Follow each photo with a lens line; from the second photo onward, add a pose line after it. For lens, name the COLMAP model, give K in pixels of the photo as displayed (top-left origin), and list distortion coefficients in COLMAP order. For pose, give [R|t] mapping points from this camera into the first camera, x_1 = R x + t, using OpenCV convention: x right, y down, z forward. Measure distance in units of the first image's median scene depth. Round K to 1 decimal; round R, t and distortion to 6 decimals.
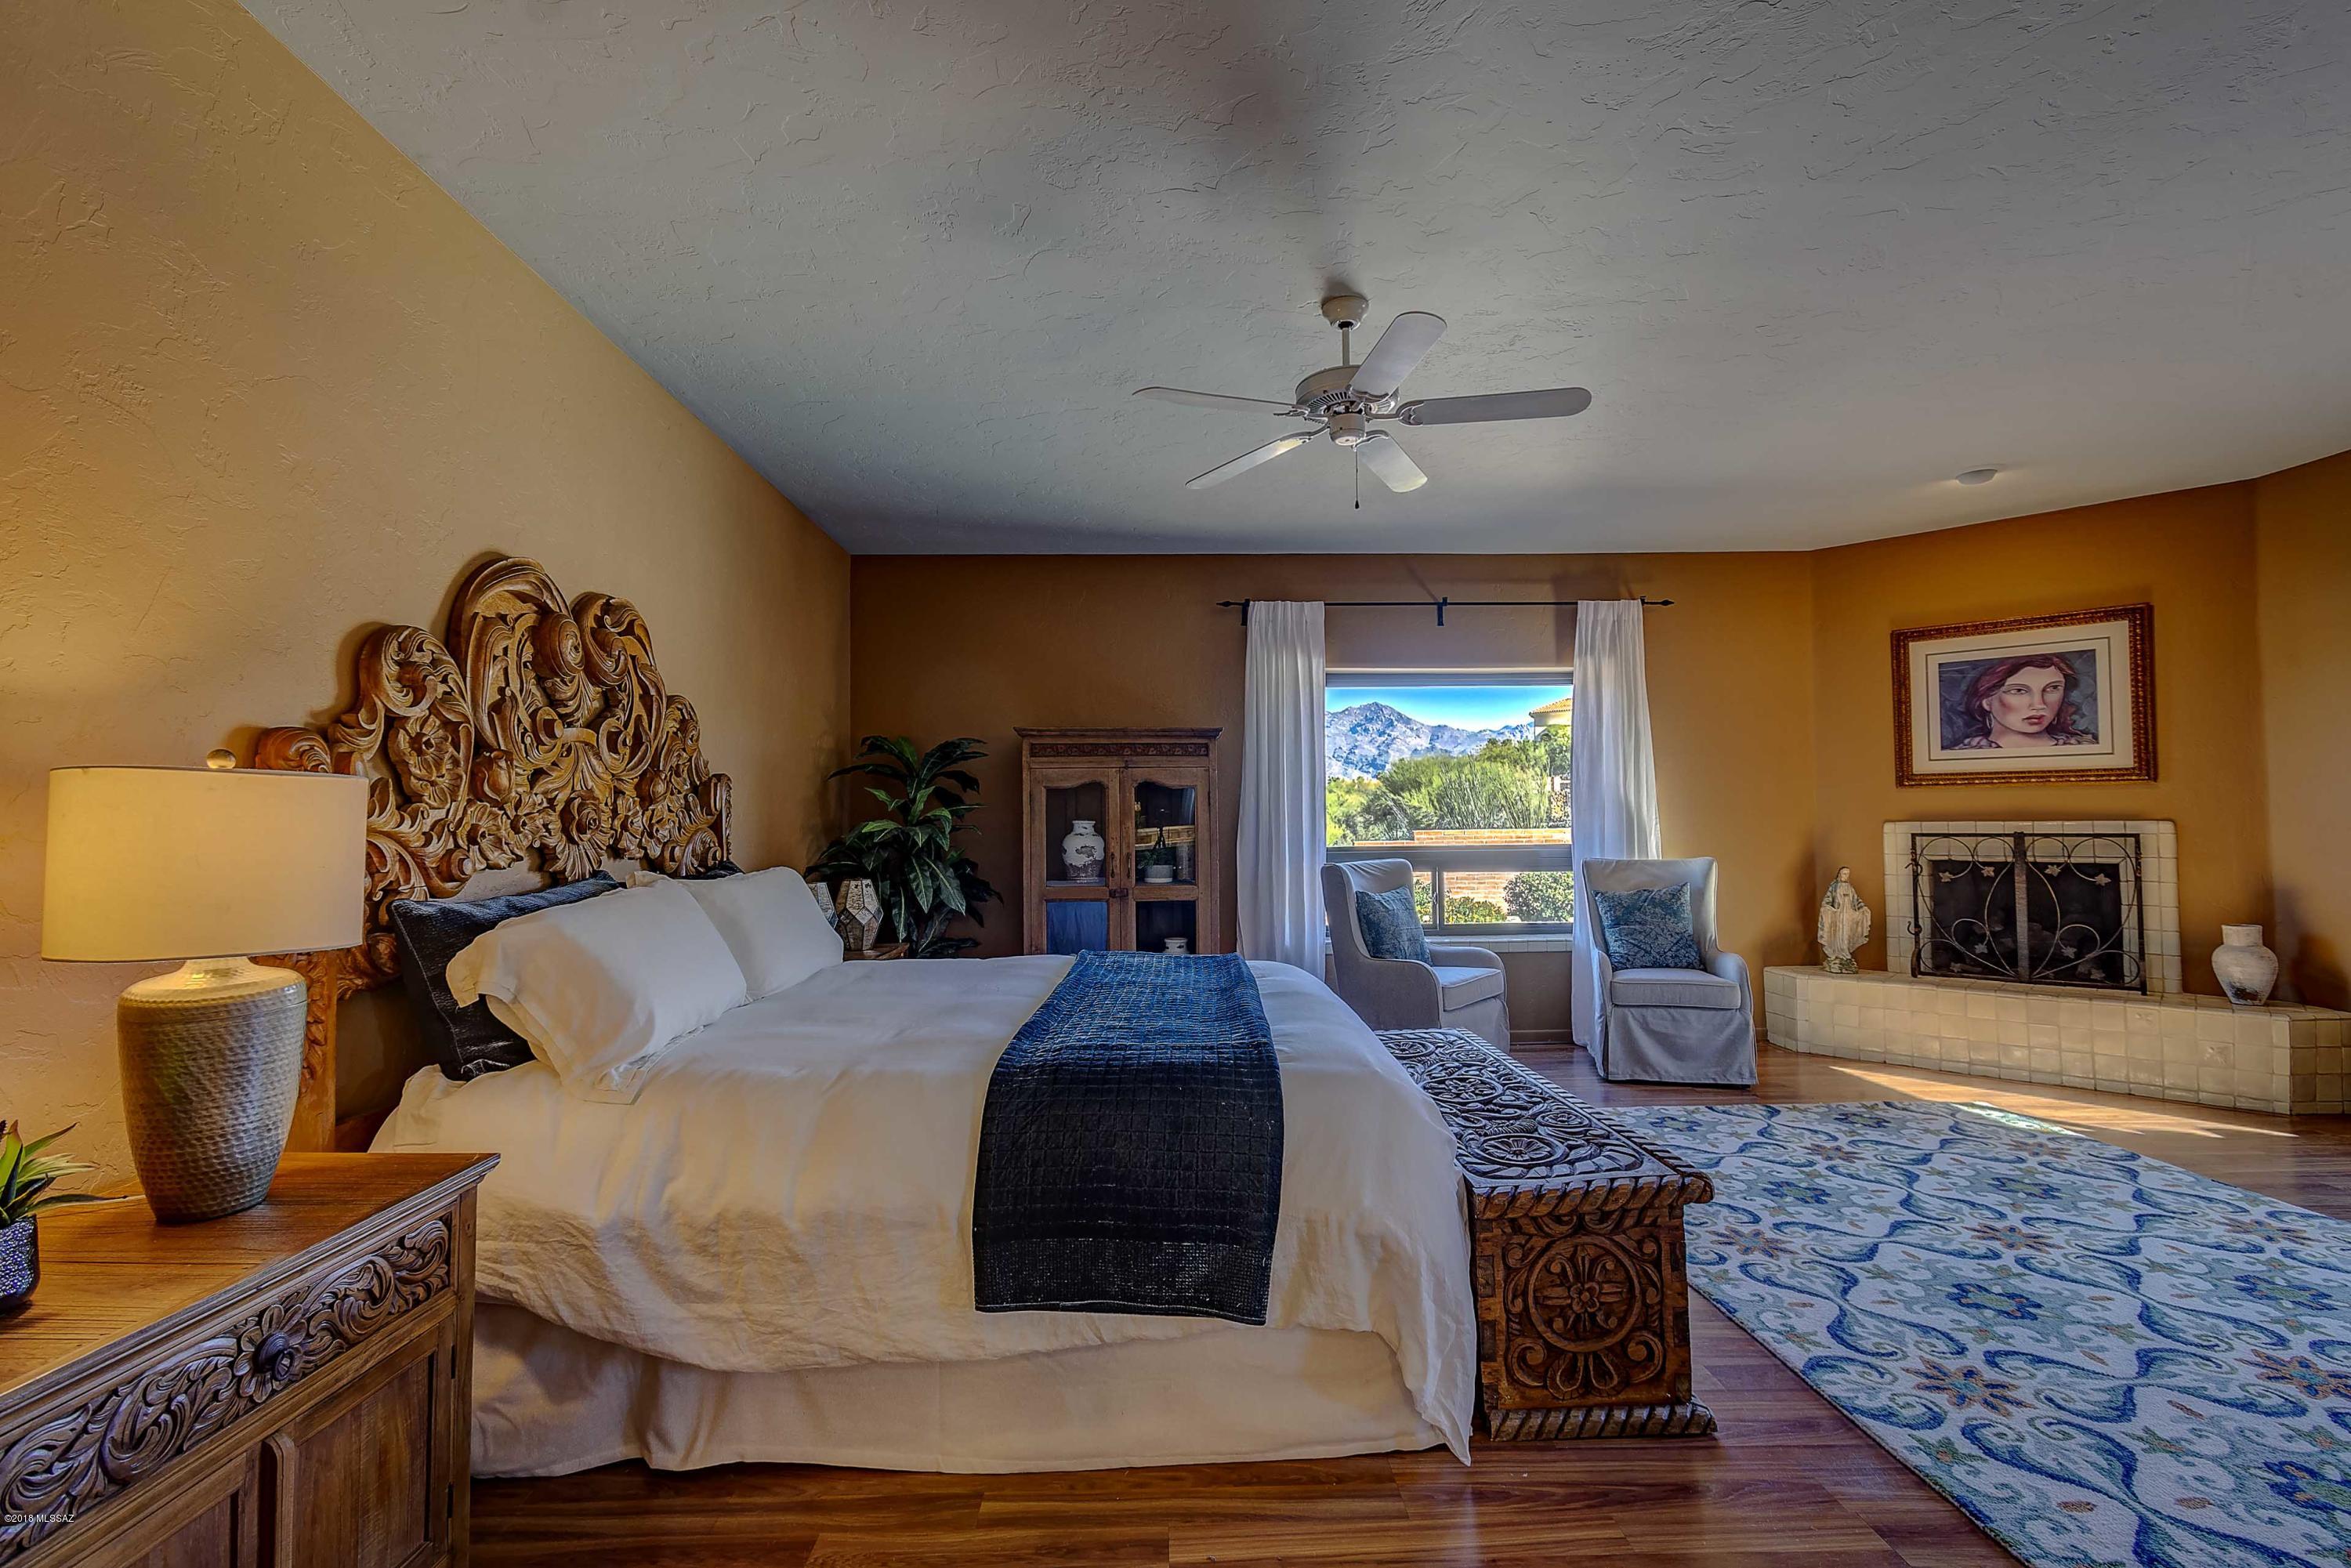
lens RADIAL K [[1037.1, 0, 1182.4], [0, 1037.1, 787.7], [0, 0, 1]] dist [0.016259, -0.003731]
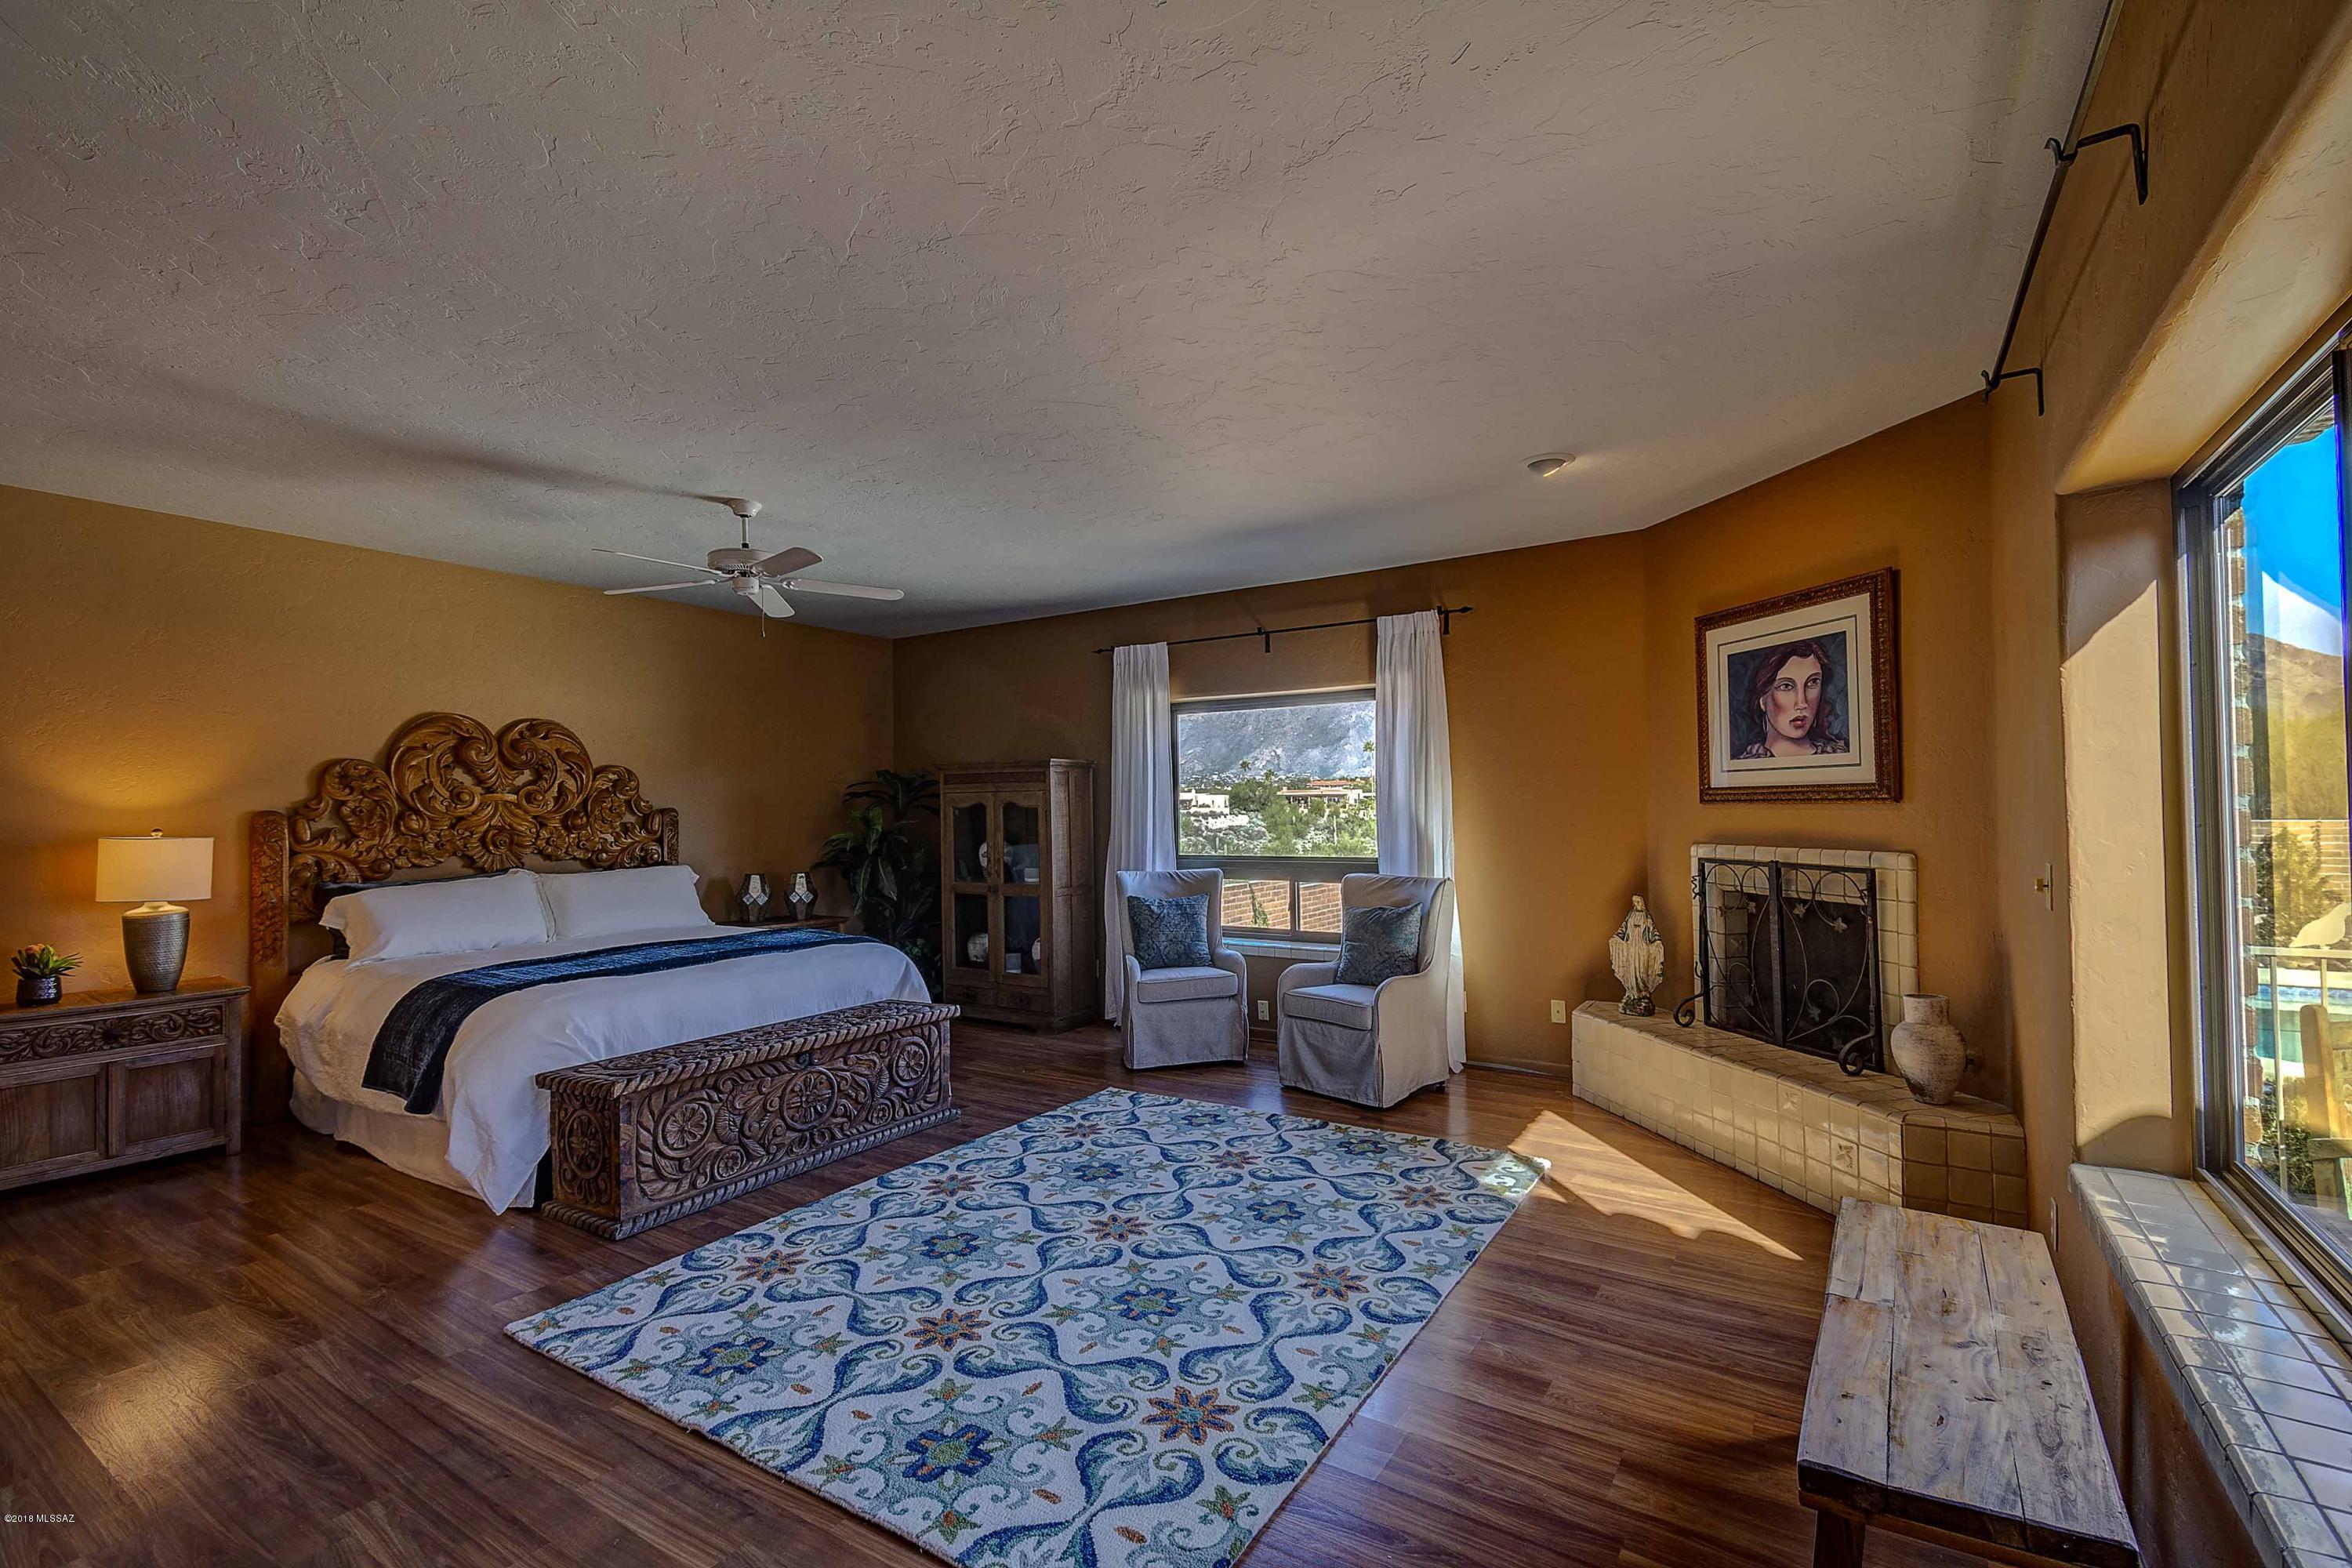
lens RADIAL K [[1037.6, 0, 1194.5], [0, 1037.6, 787.9], [0, 0, 1]] dist [0.016259, -0.003731]
pose [[0.822877, -0.011359, -0.568106, 0.910301], [0.022963, 0.999648, 0.013273, -0.036626], [0.567755, -0.023968, 0.822848, 0.079497]]
